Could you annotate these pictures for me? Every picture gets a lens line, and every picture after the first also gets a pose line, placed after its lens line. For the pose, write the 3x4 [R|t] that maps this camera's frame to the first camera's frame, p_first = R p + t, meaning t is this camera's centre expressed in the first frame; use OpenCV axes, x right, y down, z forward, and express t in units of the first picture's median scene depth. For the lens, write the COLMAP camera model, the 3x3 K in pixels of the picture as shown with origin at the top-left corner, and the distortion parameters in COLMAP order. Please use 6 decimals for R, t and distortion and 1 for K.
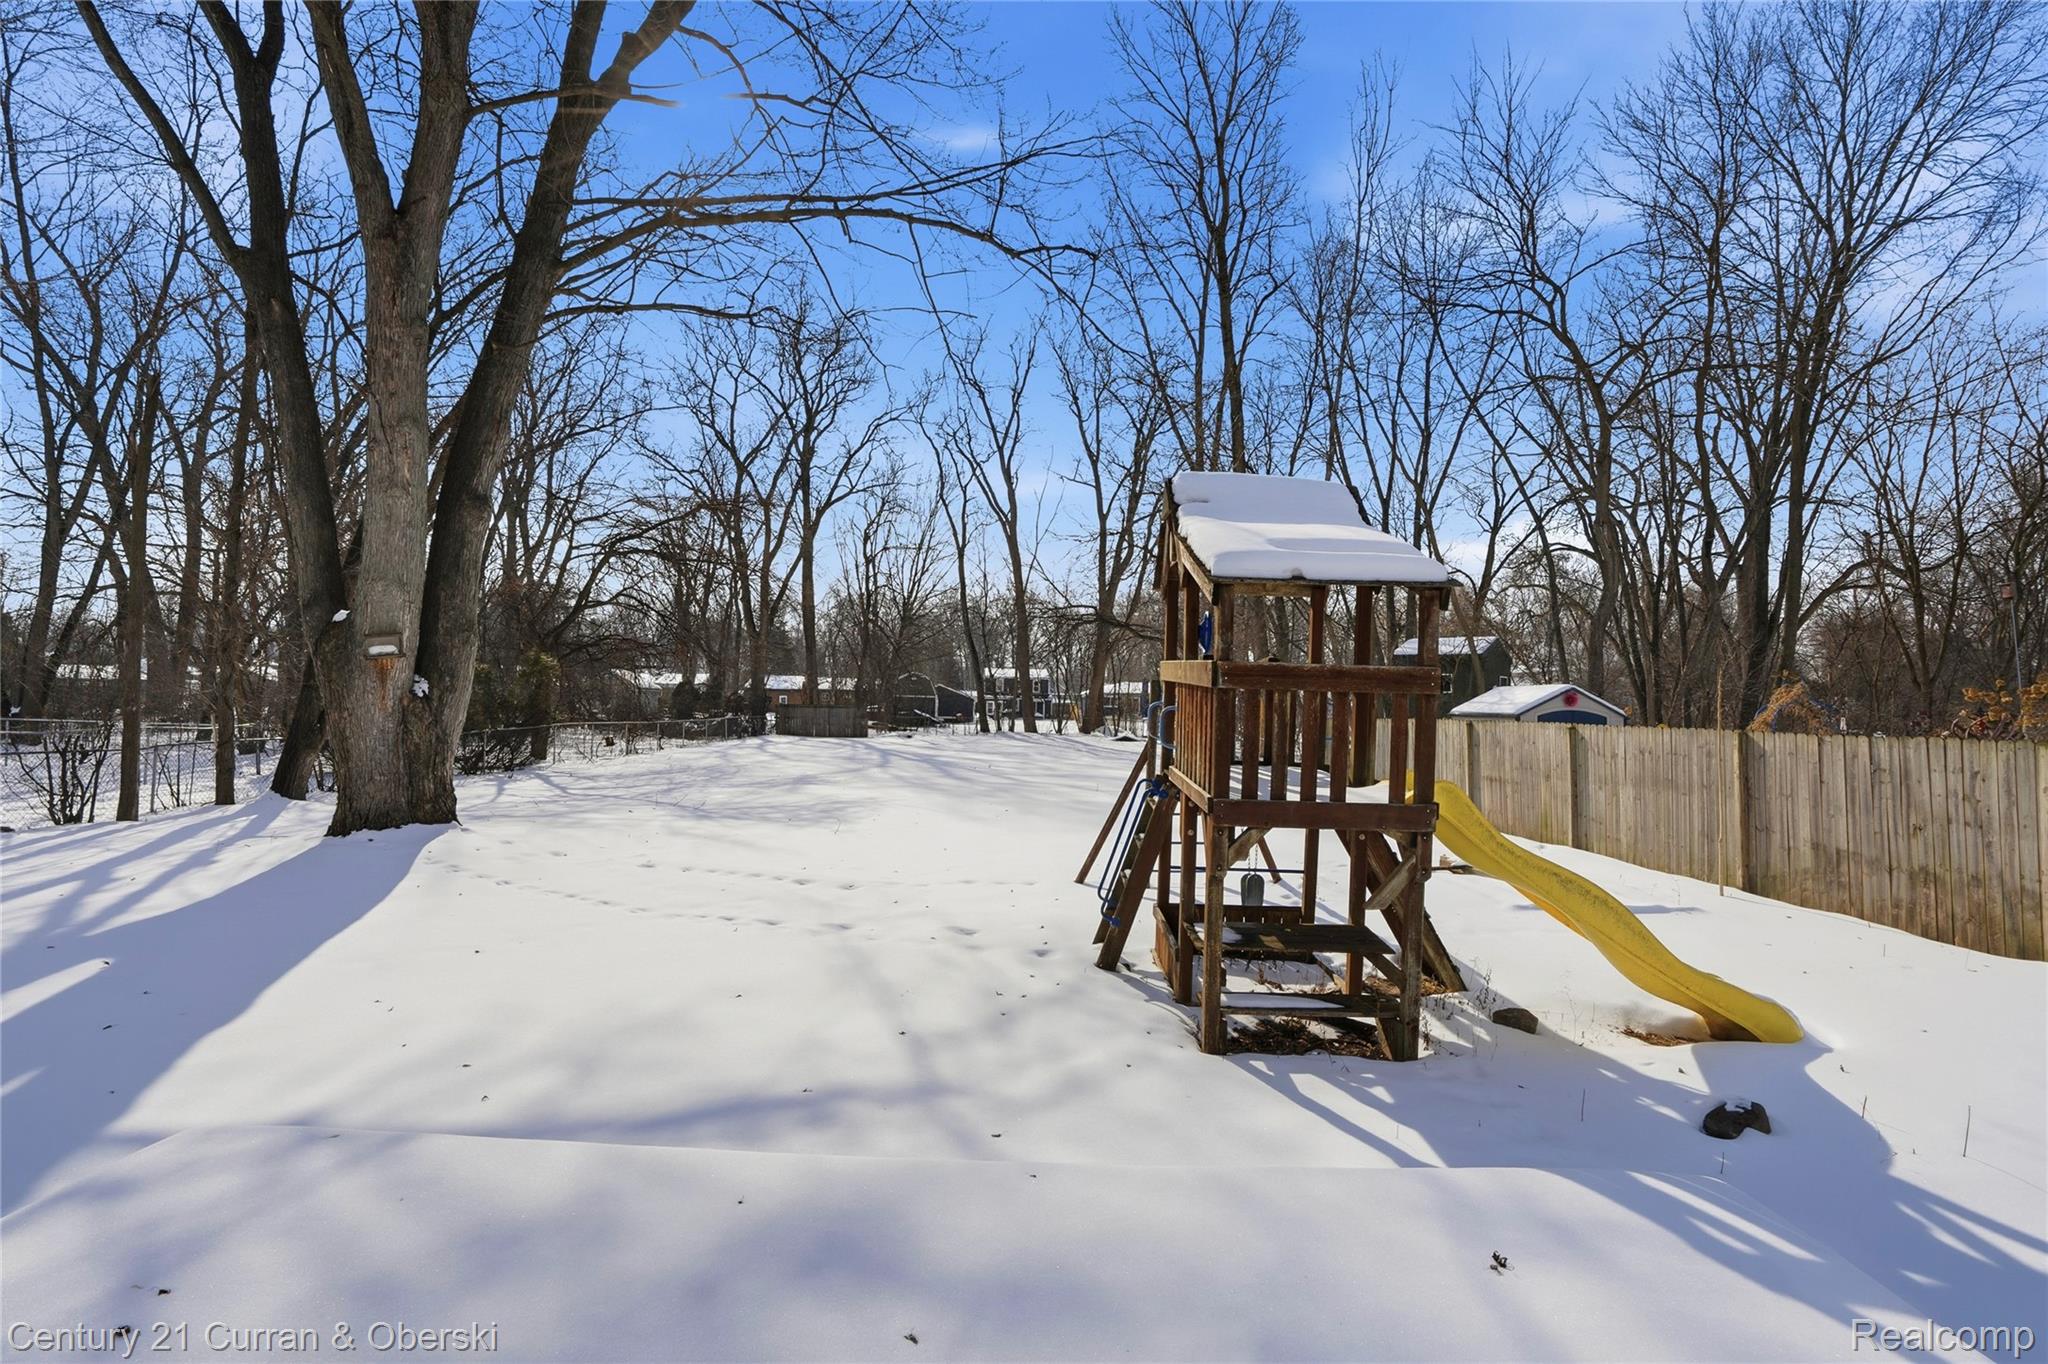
lens RADIAL K [[968.9, 0, 1038.6], [0, 968.9, 684.6], [0, 0, 1]] dist [-0.064991, 0.028438]
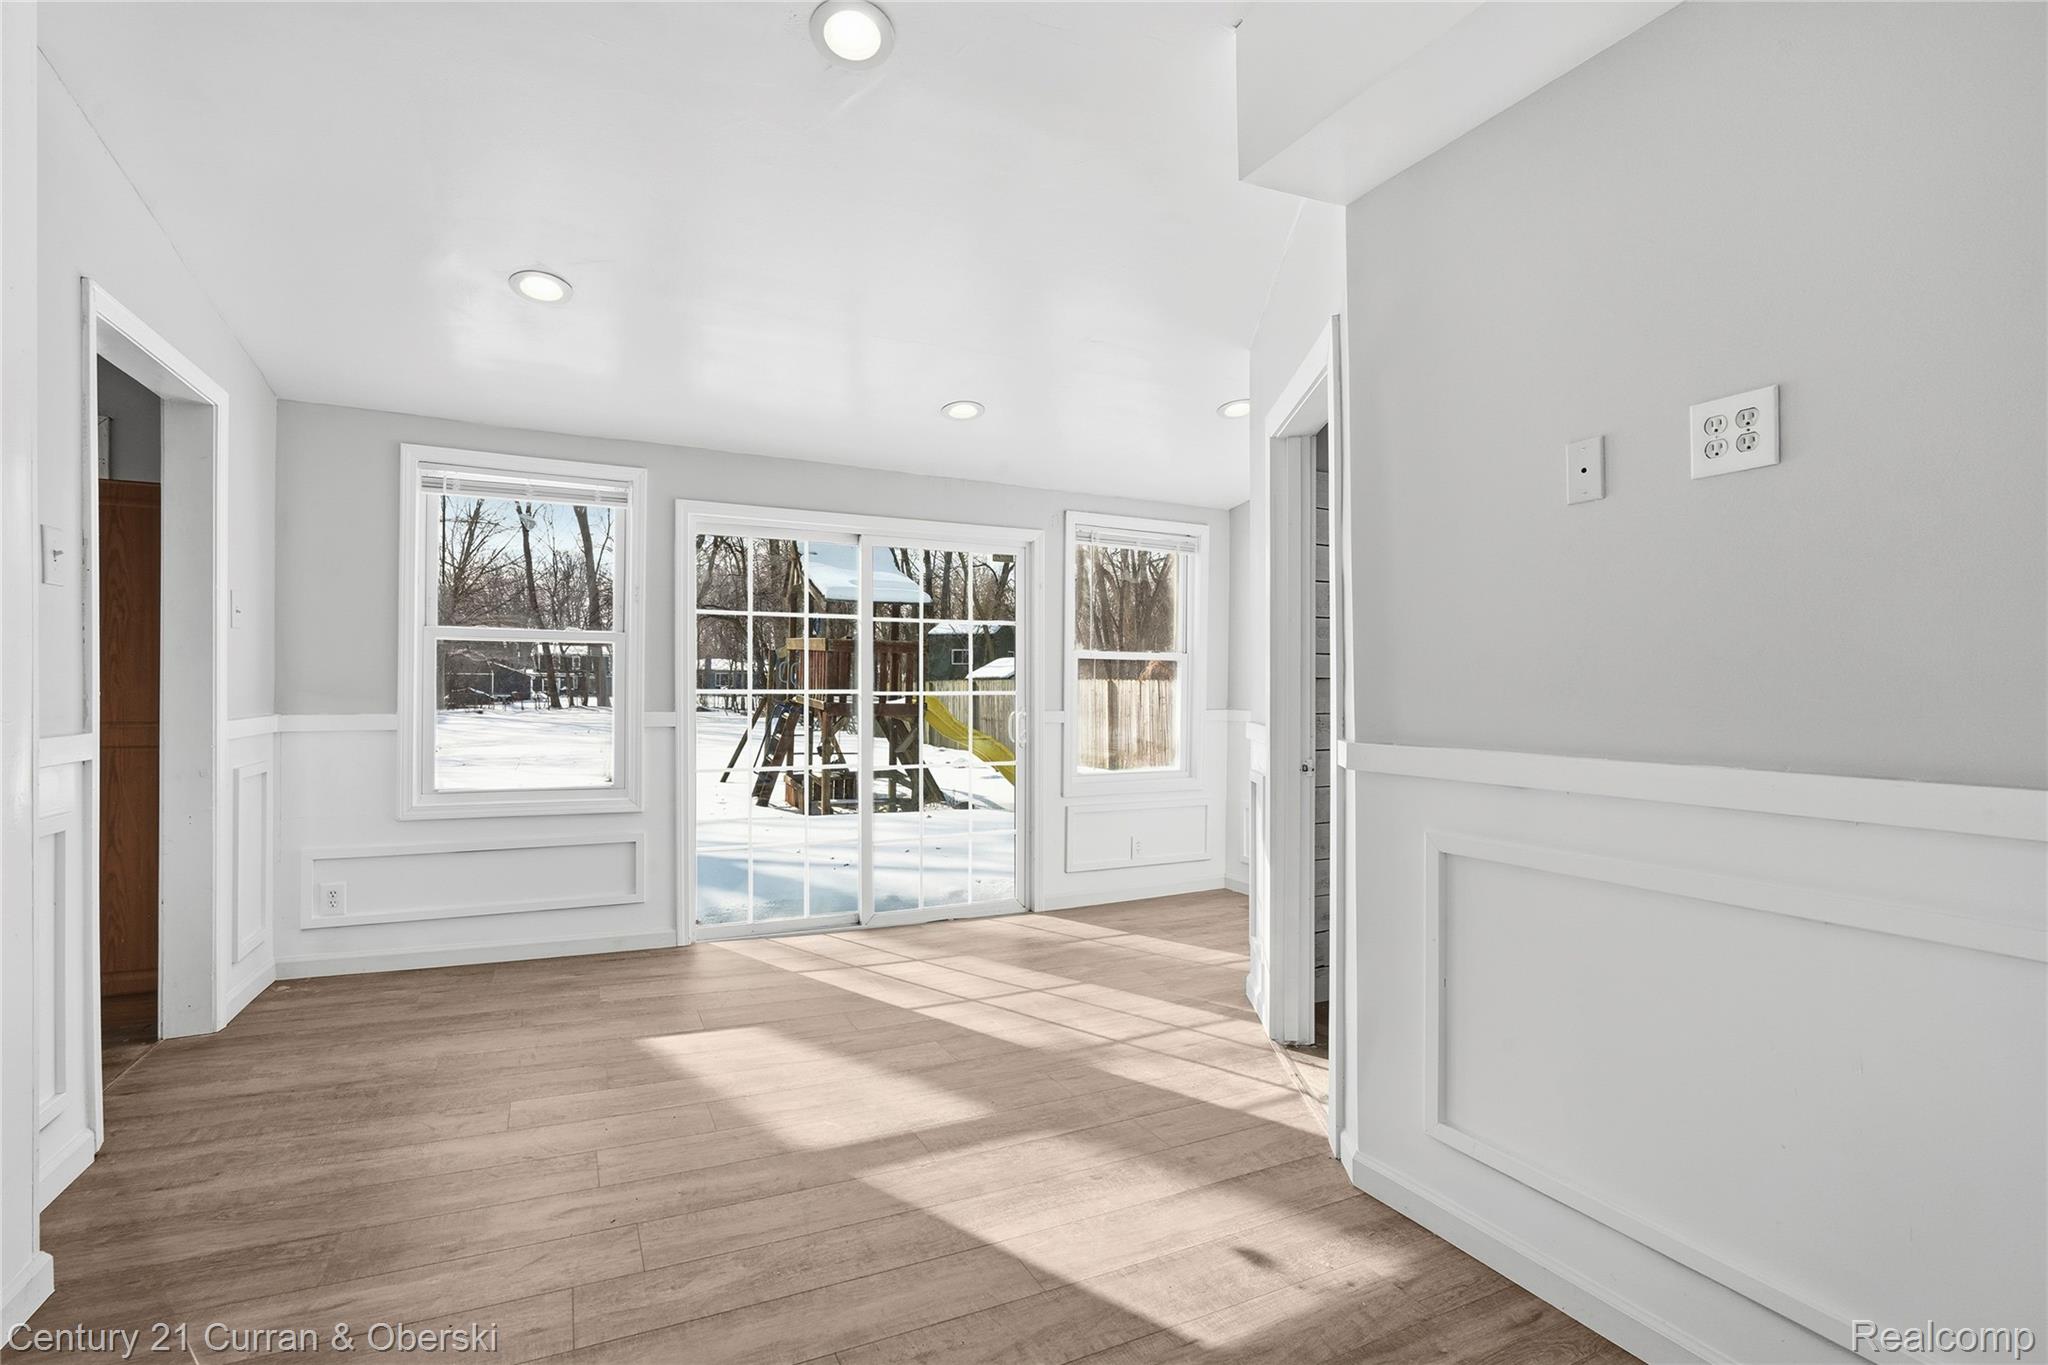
lens RADIAL K [[944.0, 0, 989.3], [0, 944.0, 680.4], [0, 0, 1]] dist [-0.029668, 0.000356]
pose [[0.918704, -0.009723, 0.394828, -0.171205], [0.002146, 0.999805, 0.019627, 0.015884], [-0.394942, -0.017184, 0.918545, -0.583833]]
